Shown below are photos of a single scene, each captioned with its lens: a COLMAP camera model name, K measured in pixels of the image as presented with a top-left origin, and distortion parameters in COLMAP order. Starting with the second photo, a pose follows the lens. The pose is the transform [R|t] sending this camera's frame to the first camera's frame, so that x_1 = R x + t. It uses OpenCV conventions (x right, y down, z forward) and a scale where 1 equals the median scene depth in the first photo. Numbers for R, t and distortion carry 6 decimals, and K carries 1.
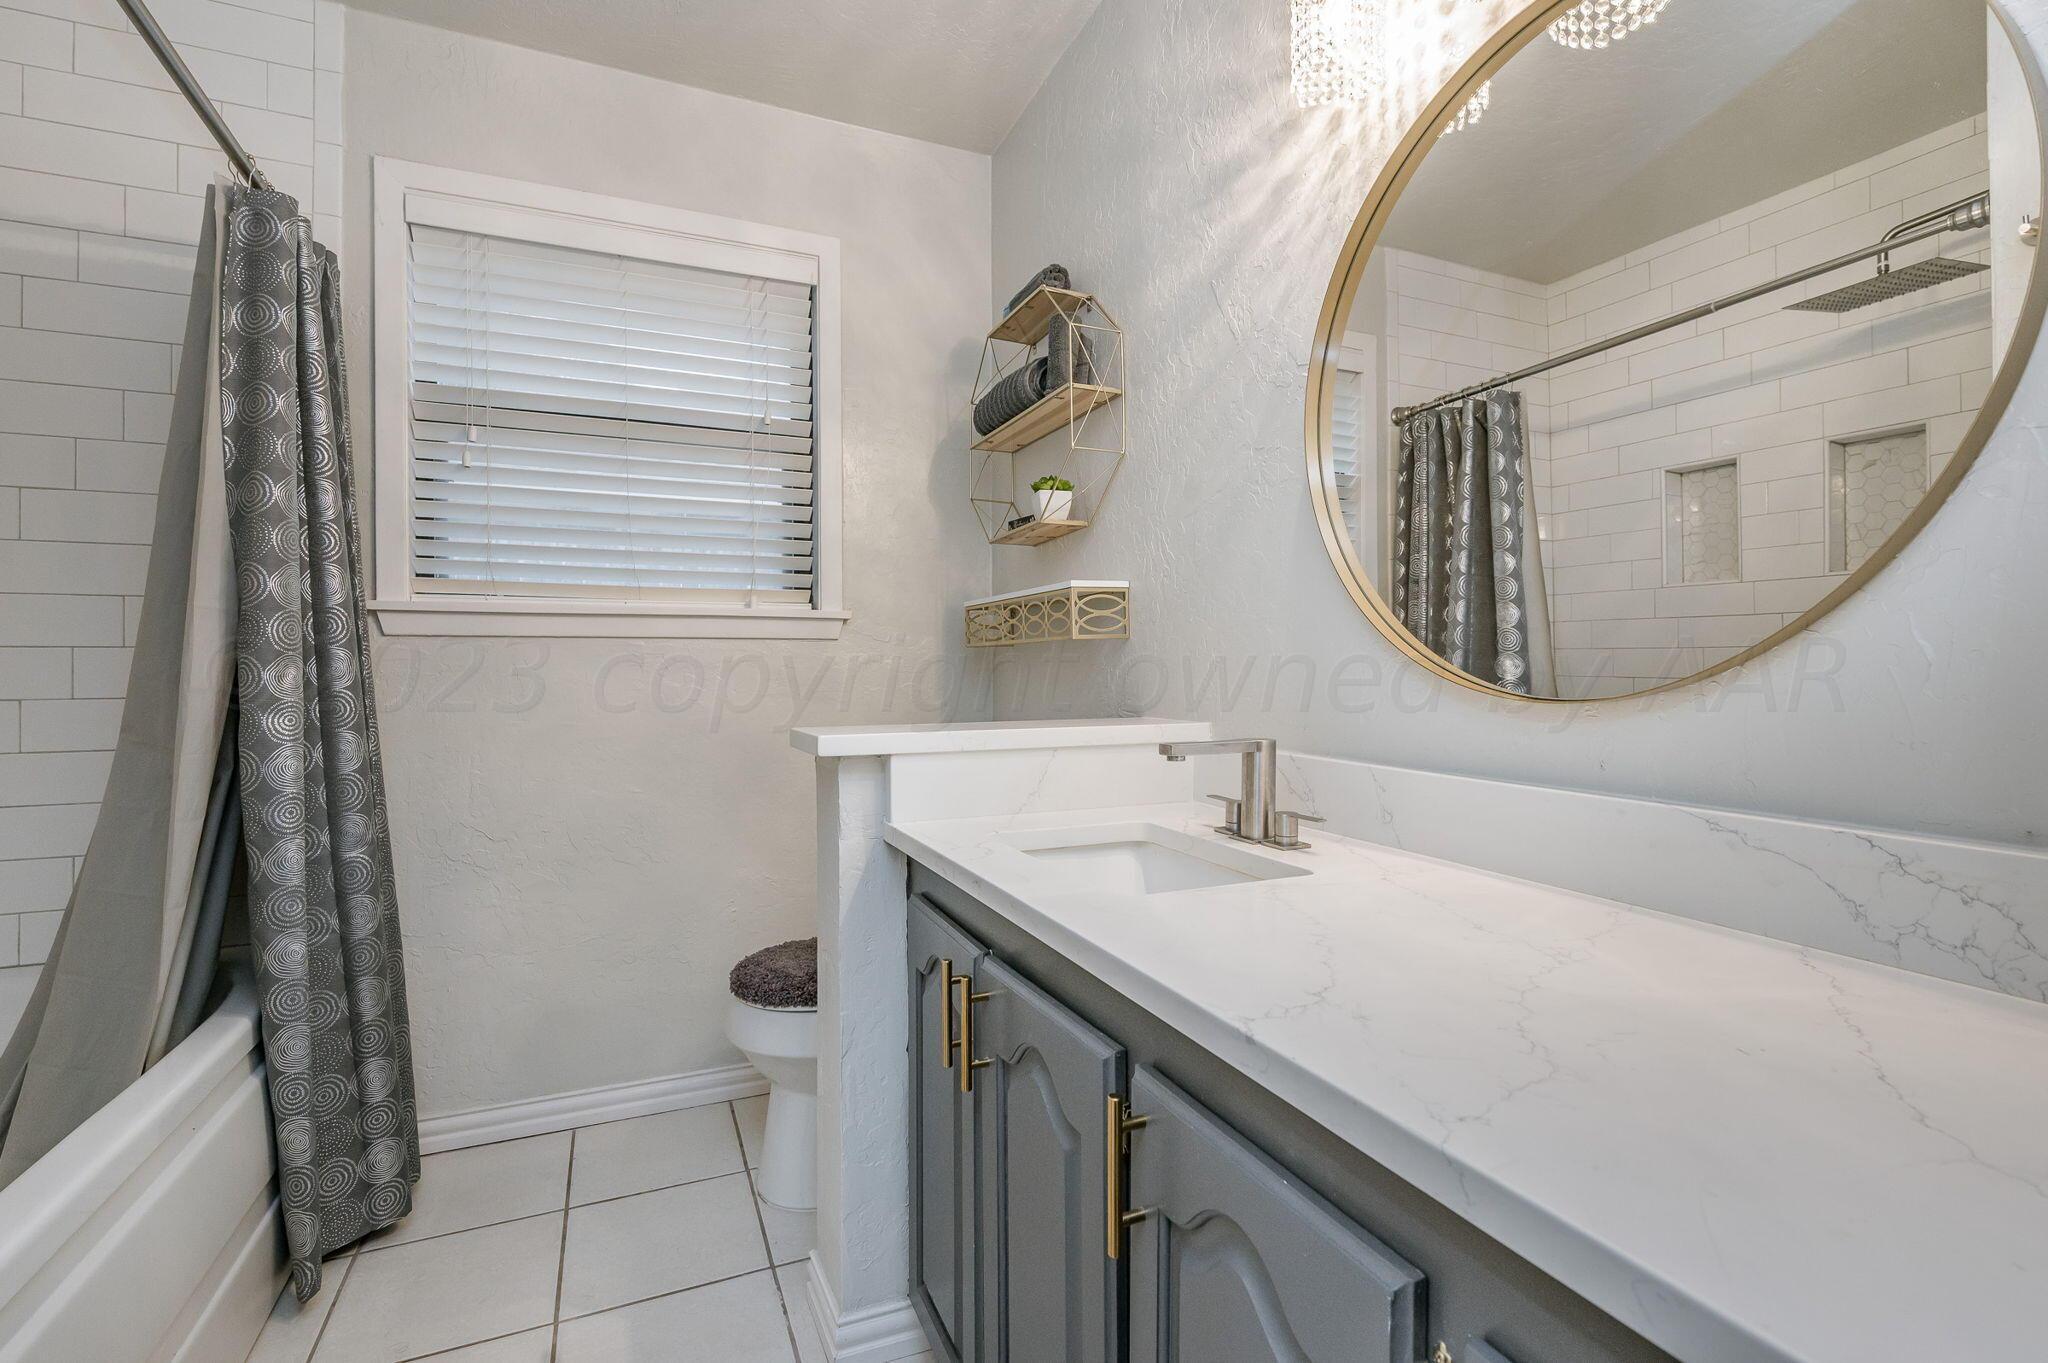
lens RADIAL K [[934.2, 0, 1025.2], [0, 934.2, 674.4], [0, 0, 1]] dist [-0.010324, 0.001783]
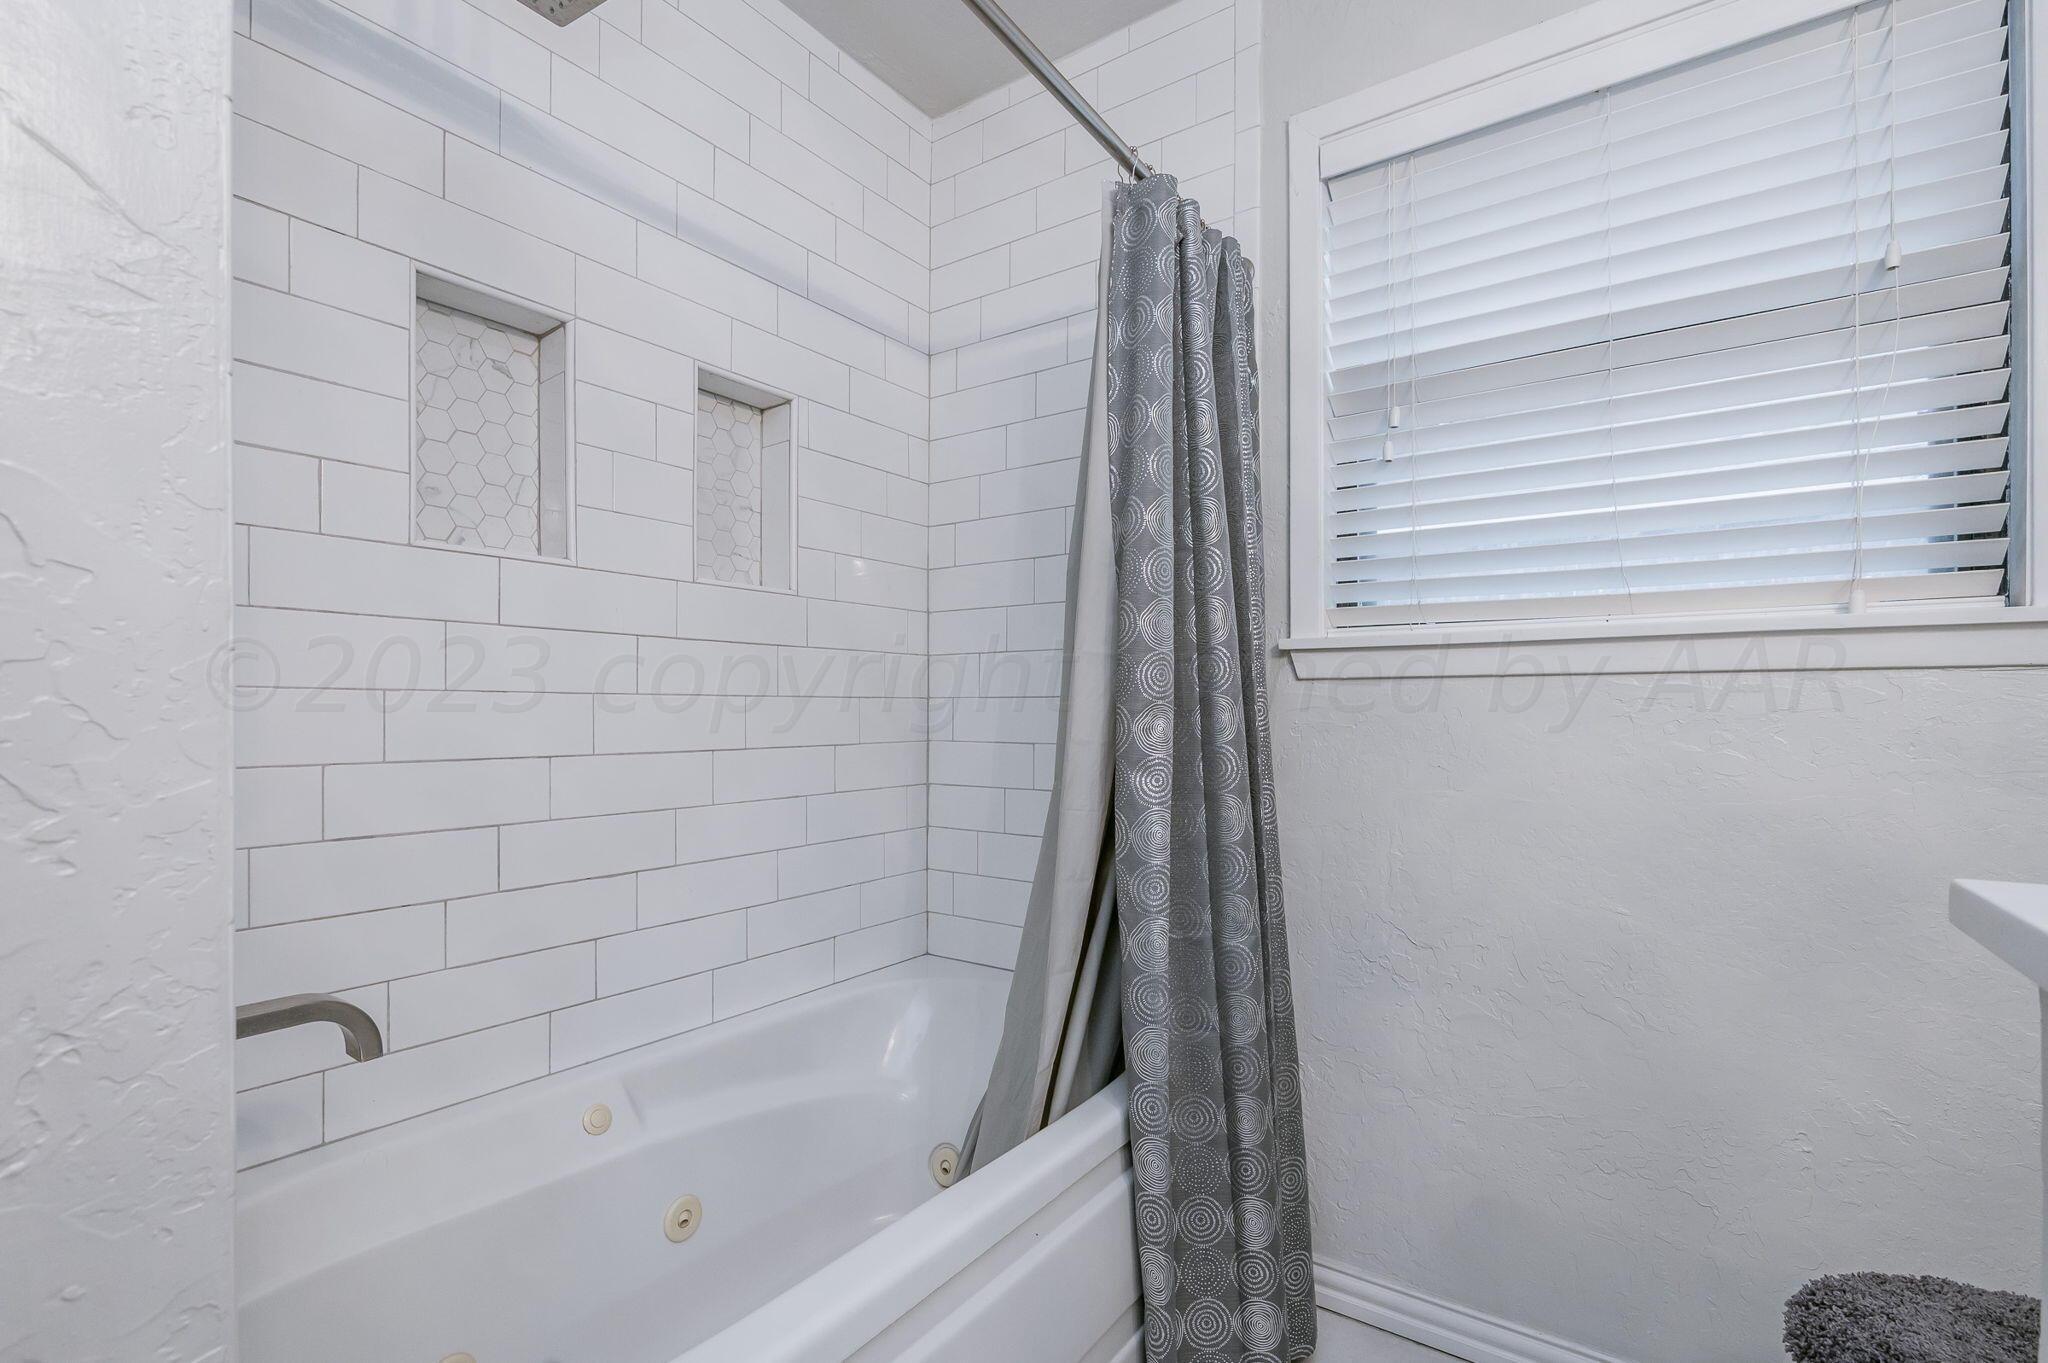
lens RADIAL K [[934.2, 0, 1024.9], [0, 934.2, 712.2], [0, 0, 1]] dist [-0.010324, 0.001783]
pose [[0.520450, 0.005997, -0.853871, -0.107877], [-0.010265, 0.999947, 0.000767, -0.011692], [0.853830, 0.008366, 0.520484, 0.402682]]
